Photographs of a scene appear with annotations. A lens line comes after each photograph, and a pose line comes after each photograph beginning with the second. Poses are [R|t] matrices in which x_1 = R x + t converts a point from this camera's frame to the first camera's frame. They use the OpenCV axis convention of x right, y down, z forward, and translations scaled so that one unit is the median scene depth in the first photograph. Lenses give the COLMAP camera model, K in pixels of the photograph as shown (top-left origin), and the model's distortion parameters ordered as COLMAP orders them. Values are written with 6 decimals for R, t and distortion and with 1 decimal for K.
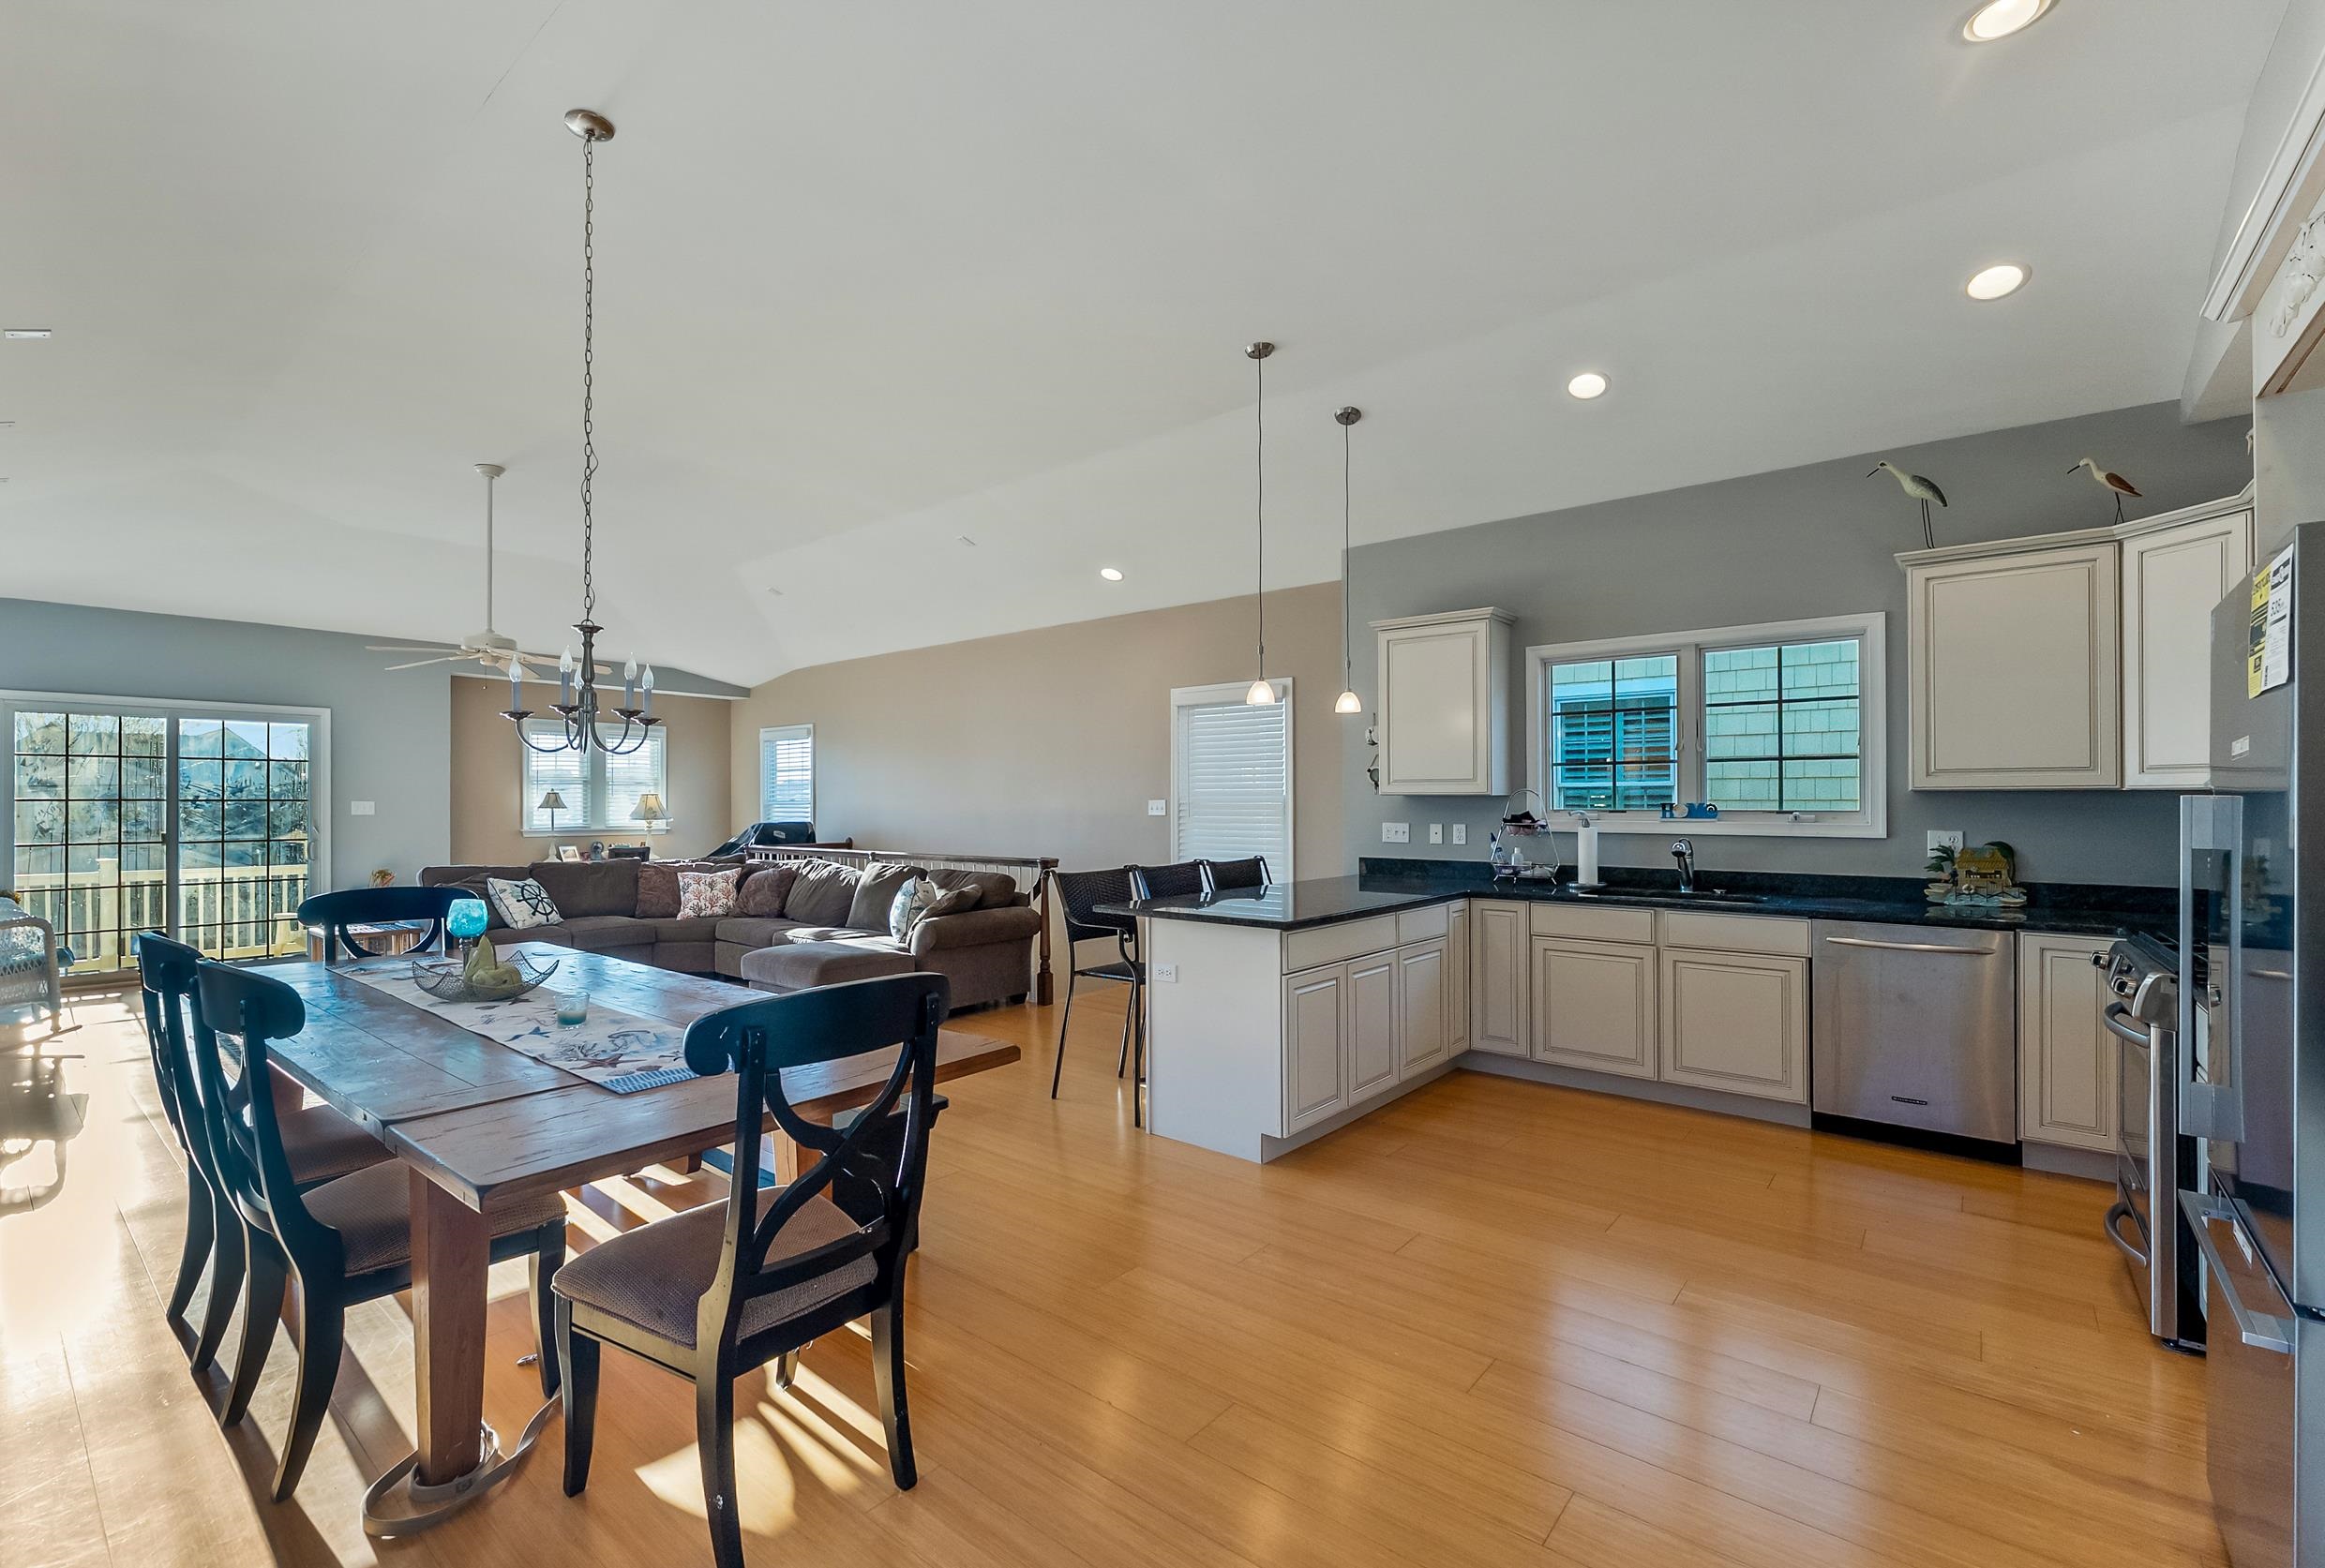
lens RADIAL K [[1005.9, 0, 1099.6], [0, 1005.9, 794.8], [0, 0, 1]] dist [0.001069, 0.000377]
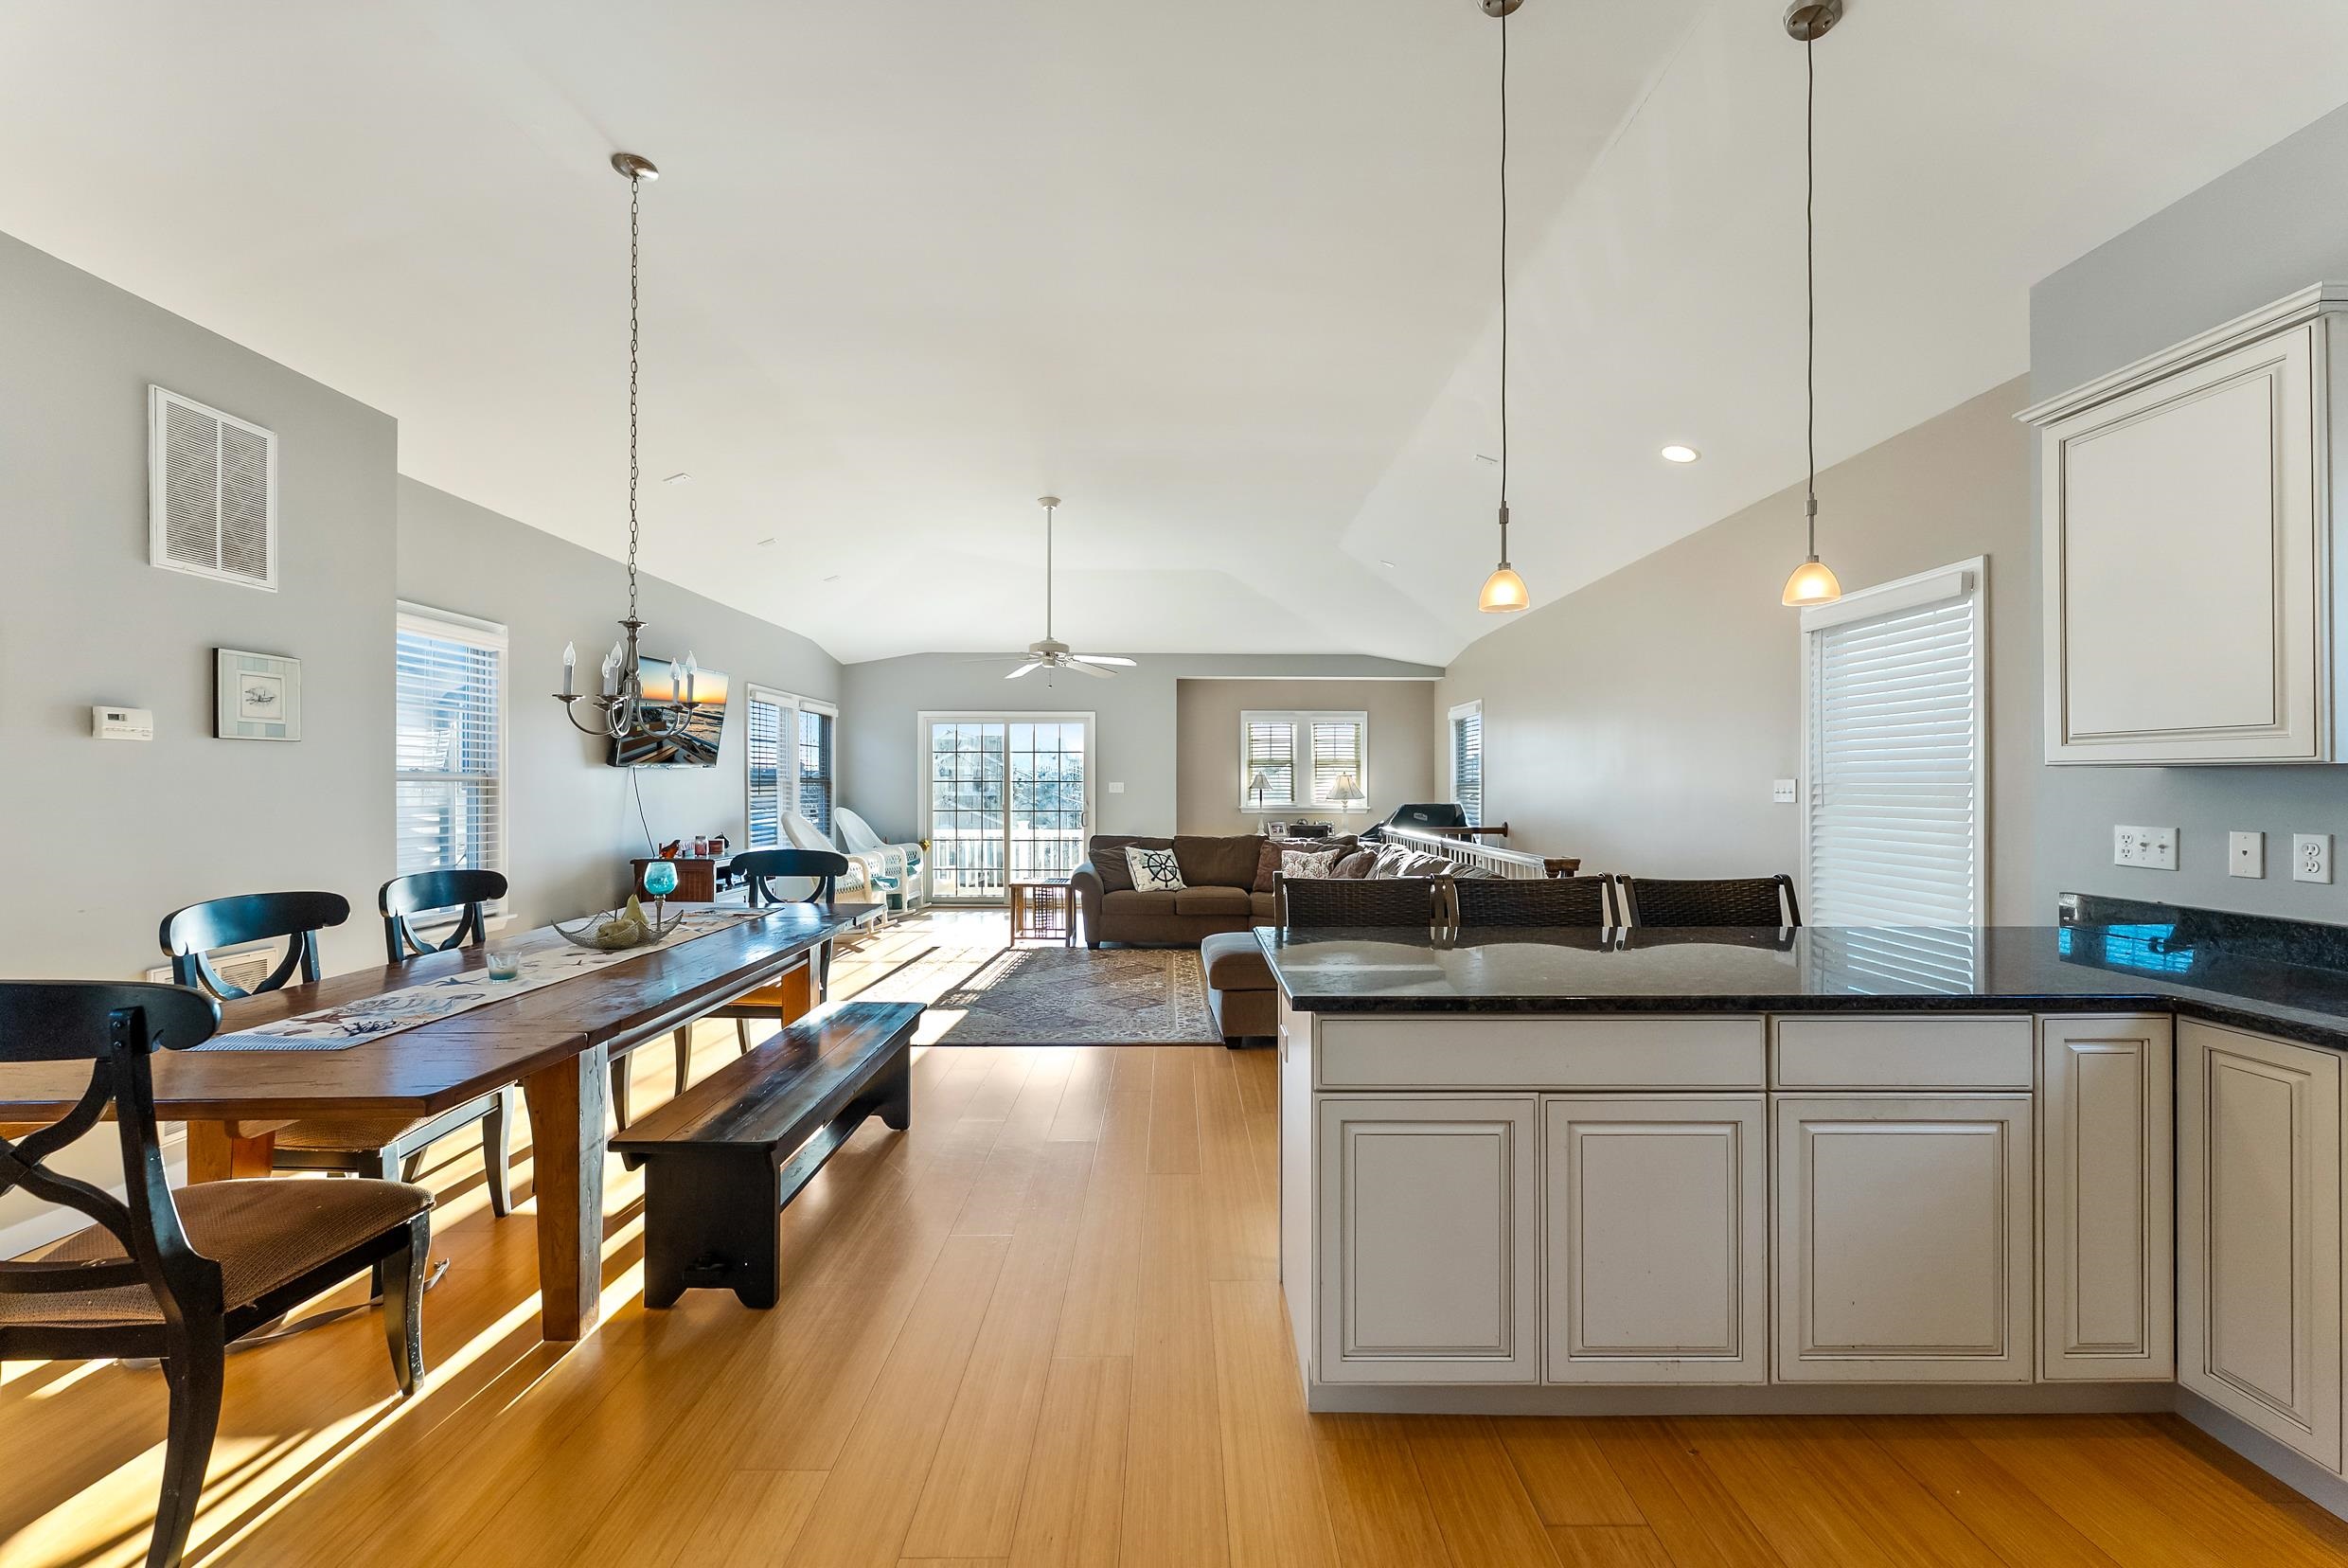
lens RADIAL K [[945.3, 0, 1199.1], [0, 945.3, 784.3], [0, 0, 1]] dist [0.002103, -0.000317]
pose [[0.666615, 0.000612, -0.745402, 0.366061], [0.005708, 0.999966, 0.005926, 0.003835], [0.745381, -0.008205, 0.666589, 0.418318]]
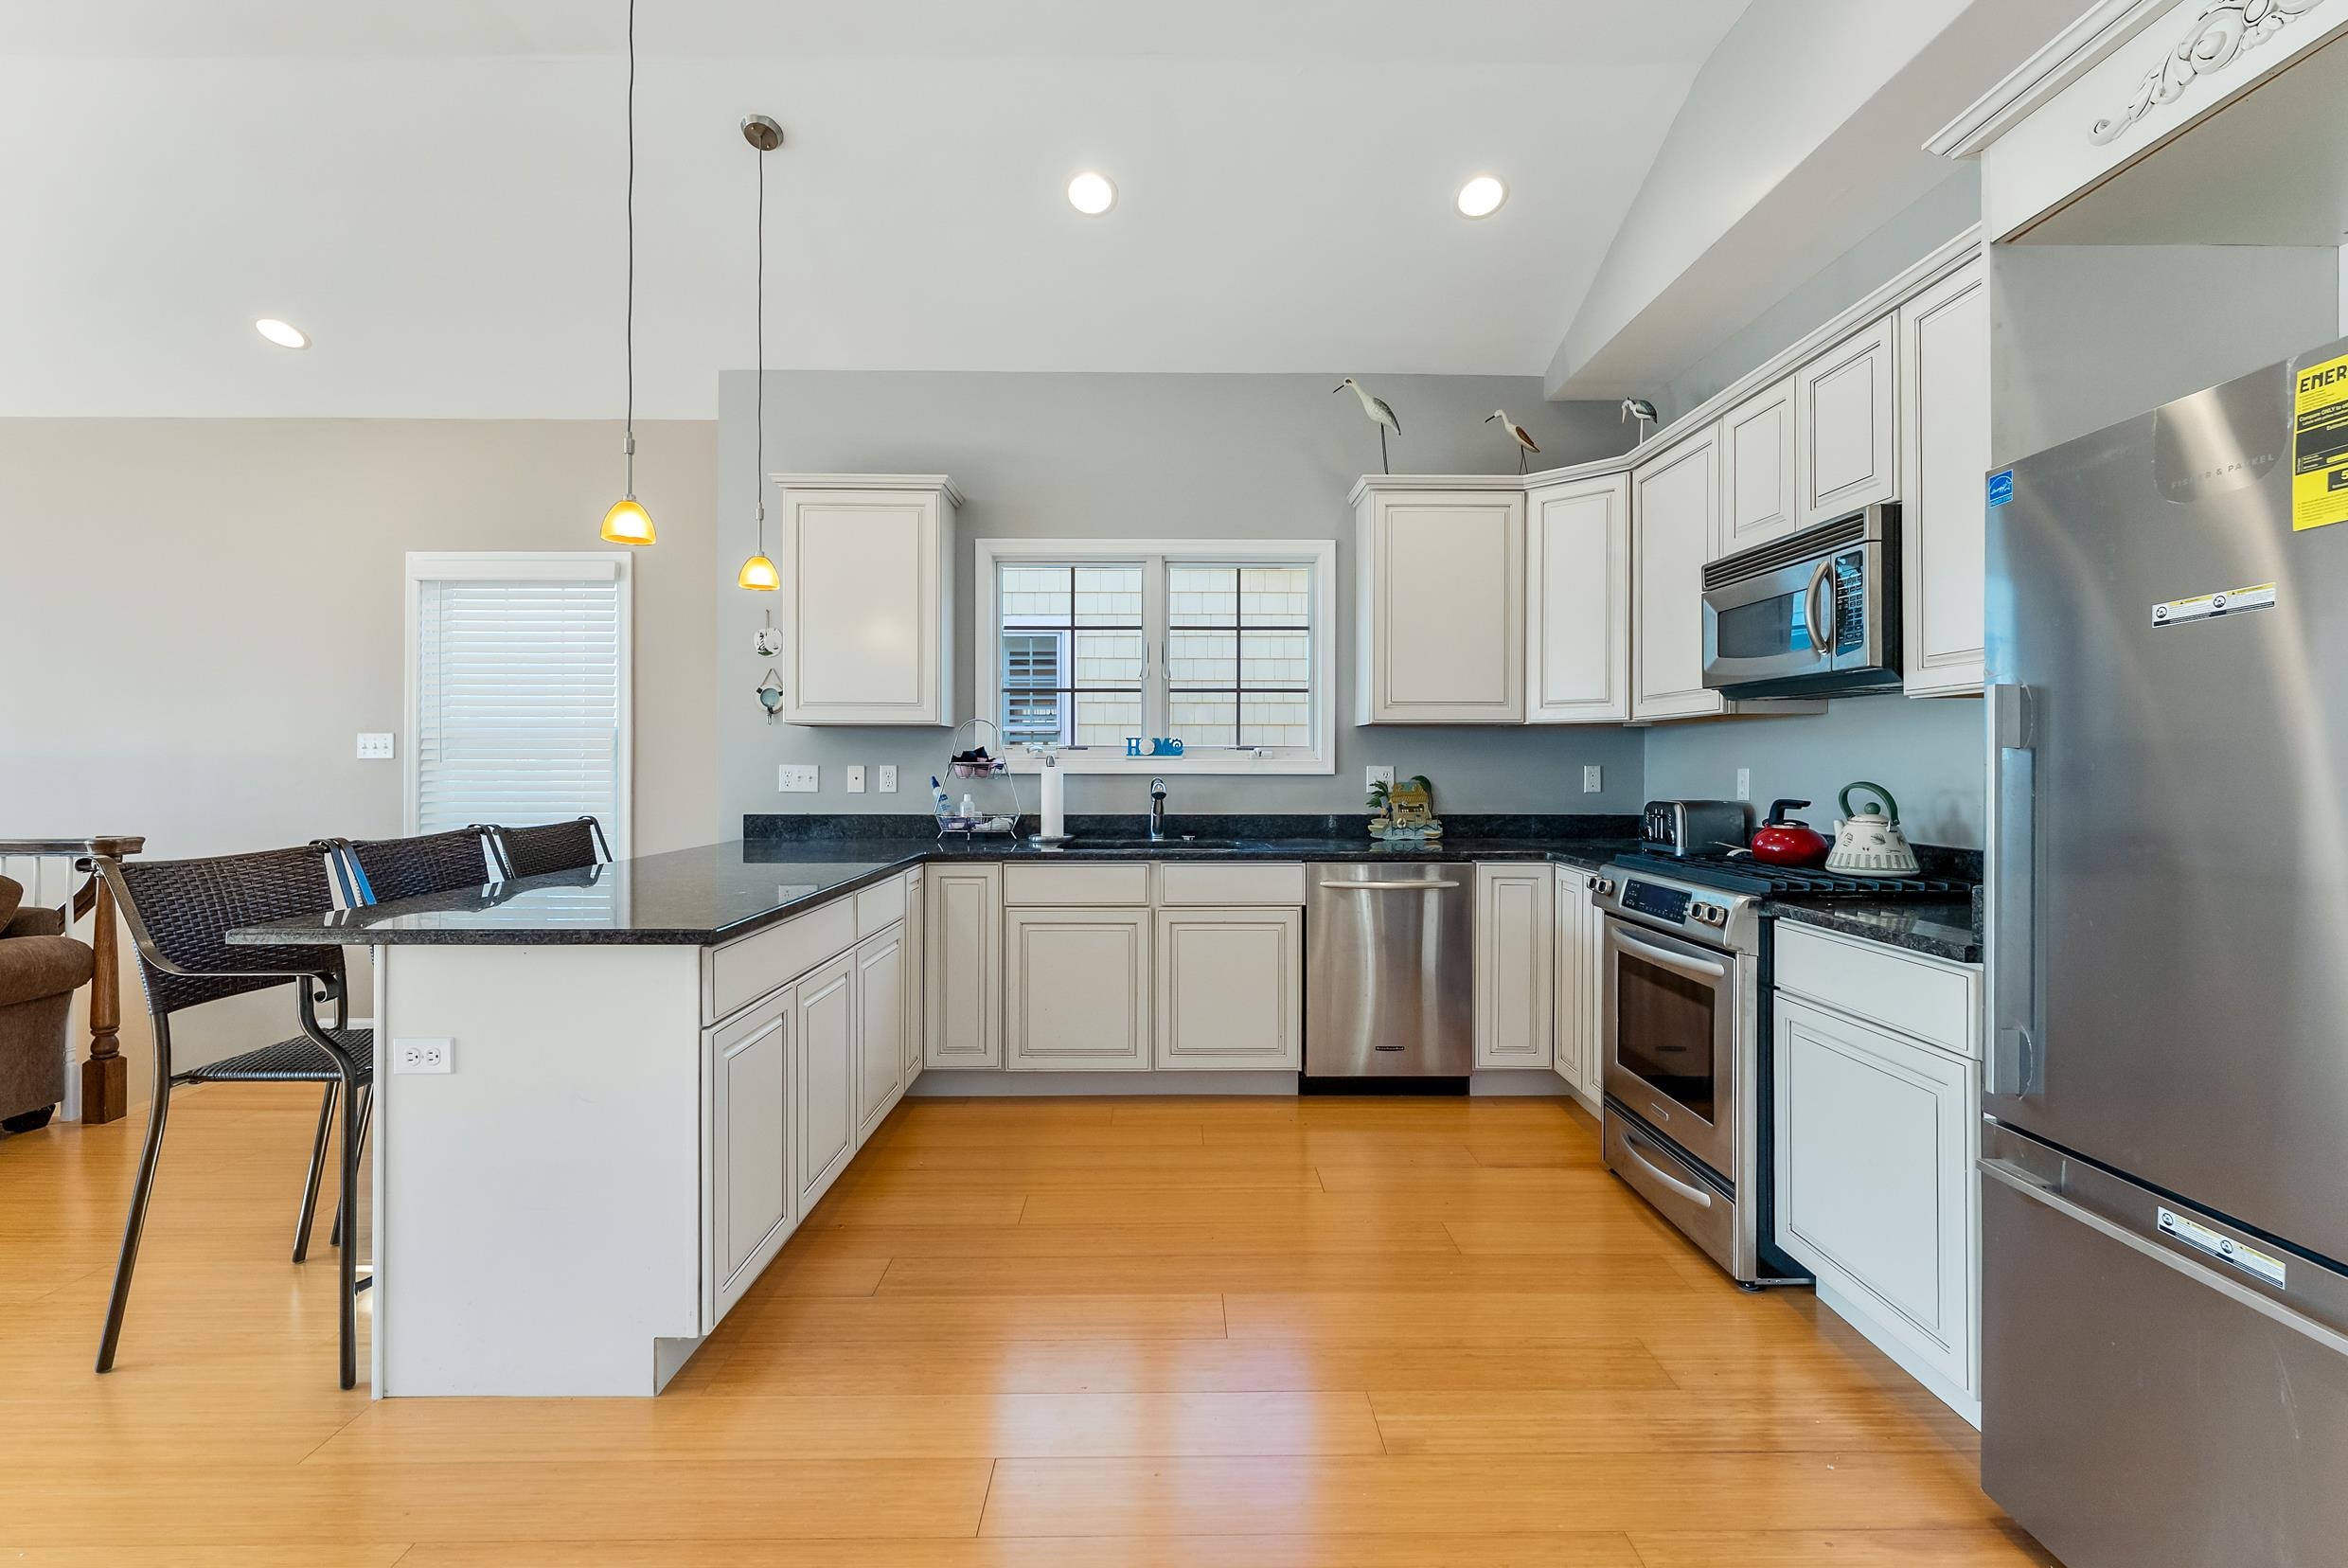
lens RADIAL K [[1049.7, 0, 1179.3], [0, 1049.7, 754.7], [0, 0, 1]] dist [0.000213, -0.000432]
pose [[0.748277, 0.006501, 0.663354, 0.000591], [-0.006151, 0.999977, -0.002861, 0.023471], [-0.663357, -0.001940, 0.748300, 0.287628]]
